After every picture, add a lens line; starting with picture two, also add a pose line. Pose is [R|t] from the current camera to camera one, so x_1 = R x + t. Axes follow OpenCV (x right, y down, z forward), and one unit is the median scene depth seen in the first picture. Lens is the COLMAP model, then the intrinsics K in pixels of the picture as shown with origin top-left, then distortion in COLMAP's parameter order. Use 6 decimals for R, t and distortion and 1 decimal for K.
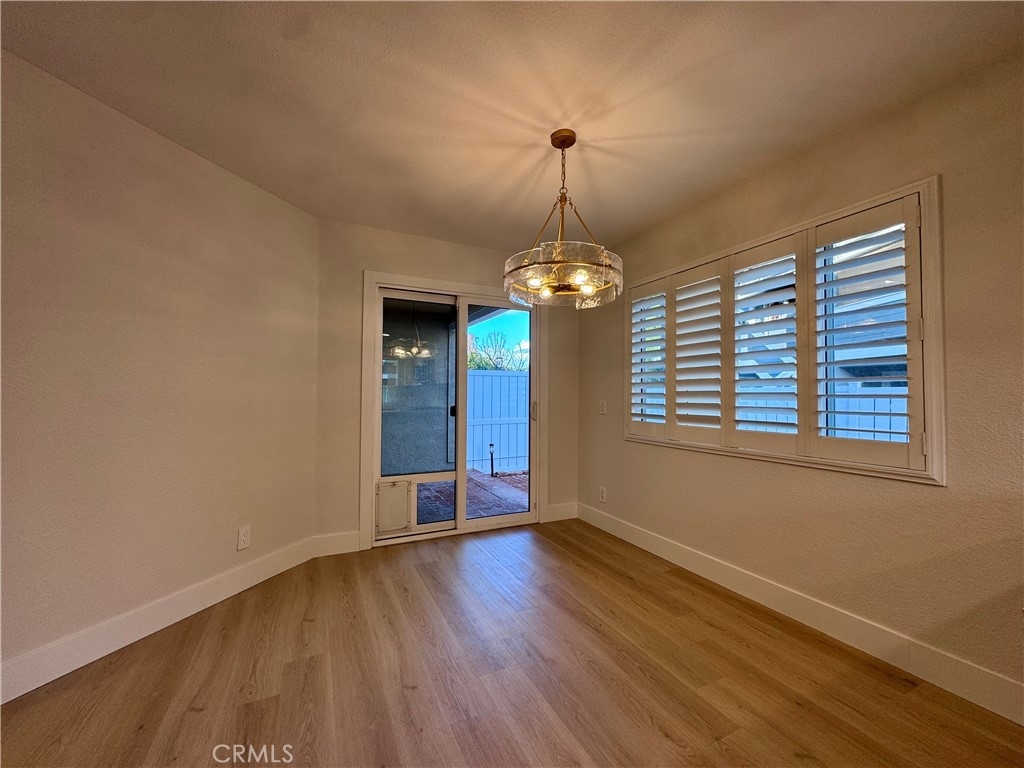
lens RADIAL K [[406.7, 0, 512.0], [0, 406.7, 384.0], [0, 0, 1]] dist [-0.002026, 0.000310]
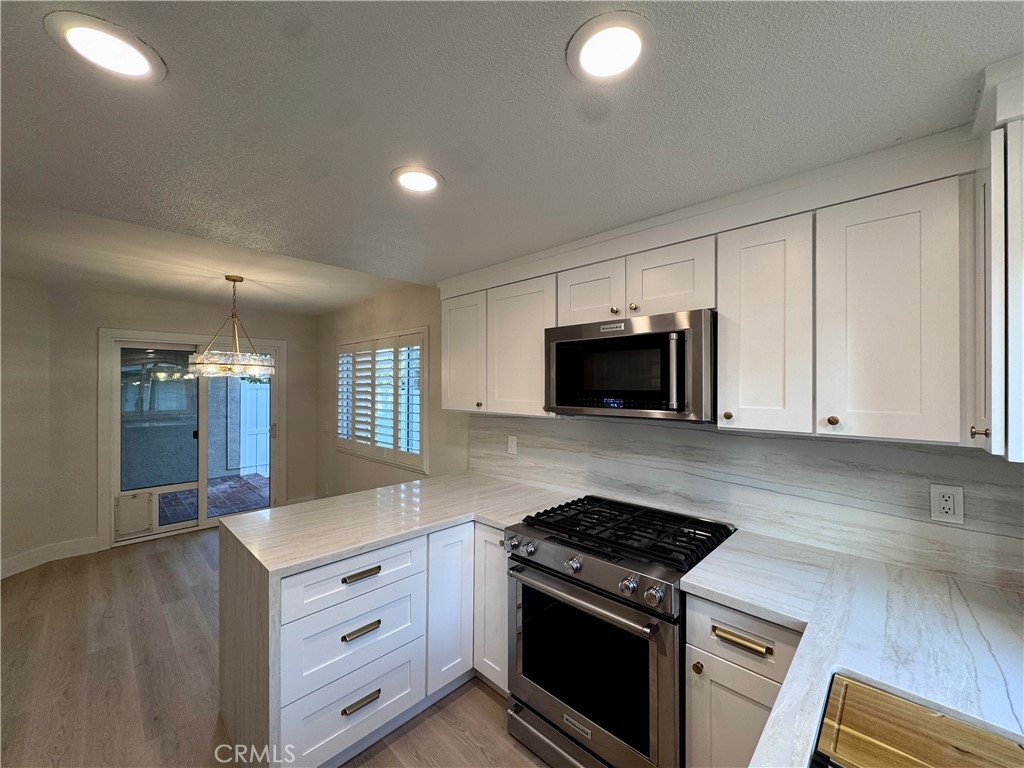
lens RADIAL K [[406.7, 0, 512.0], [0, 406.7, 384.0], [0, 0, 1]] dist [-0.002026, 0.000310]
pose [[0.941170, -0.002843, 0.337920, 0.400106], [-0.005892, 0.999675, 0.024821, -0.145027], [-0.337881, -0.025352, 0.940847, -0.591684]]
